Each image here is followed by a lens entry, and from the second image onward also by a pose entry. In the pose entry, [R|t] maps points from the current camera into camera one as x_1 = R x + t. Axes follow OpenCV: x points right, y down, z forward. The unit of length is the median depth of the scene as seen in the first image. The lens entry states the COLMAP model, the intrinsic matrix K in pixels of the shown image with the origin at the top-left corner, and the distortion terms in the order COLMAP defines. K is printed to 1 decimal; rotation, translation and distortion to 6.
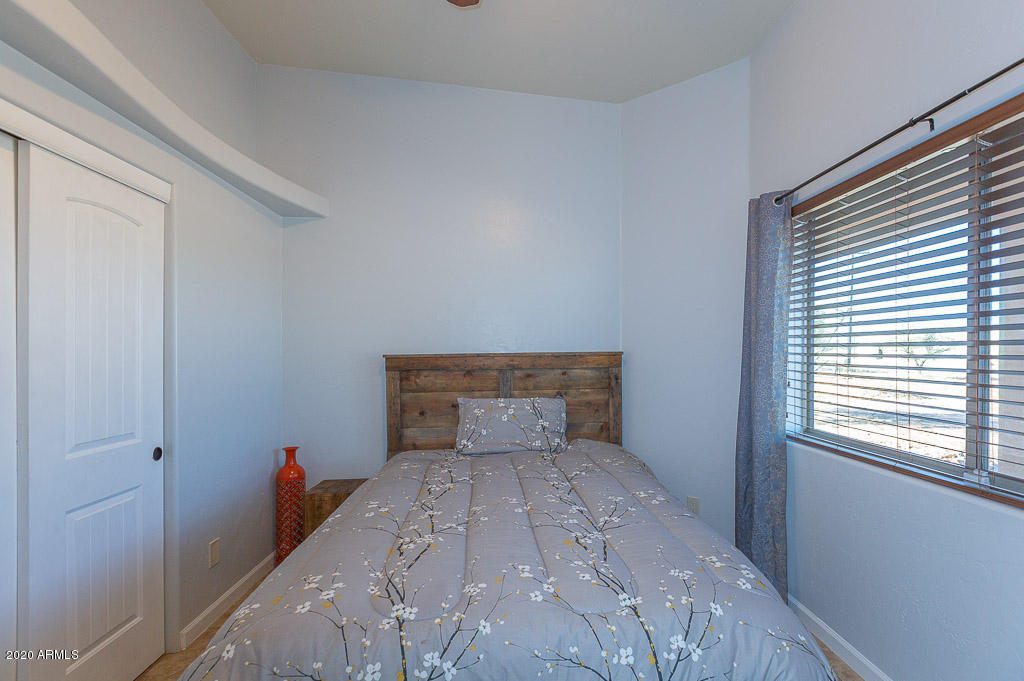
lens RADIAL K [[468.0, 0, 513.4], [0, 468.0, 348.8], [0, 0, 1]] dist [-0.001938, 0.000084]
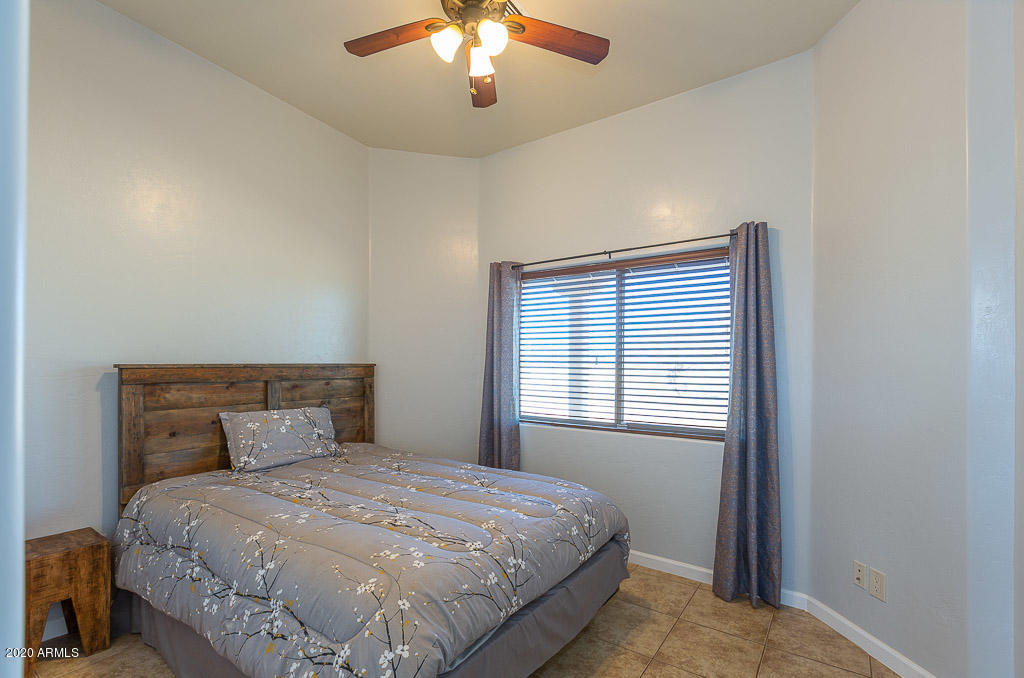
lens RADIAL K [[462.9, 0, 509.6], [0, 462.9, 355.2], [0, 0, 1]] dist [0.004007, 0.000442]
pose [[0.667383, 0.025006, 0.744295, -0.413690], [-0.016425, 0.999687, -0.018859, 0.001217], [-0.744534, 0.000361, 0.667585, -0.009723]]
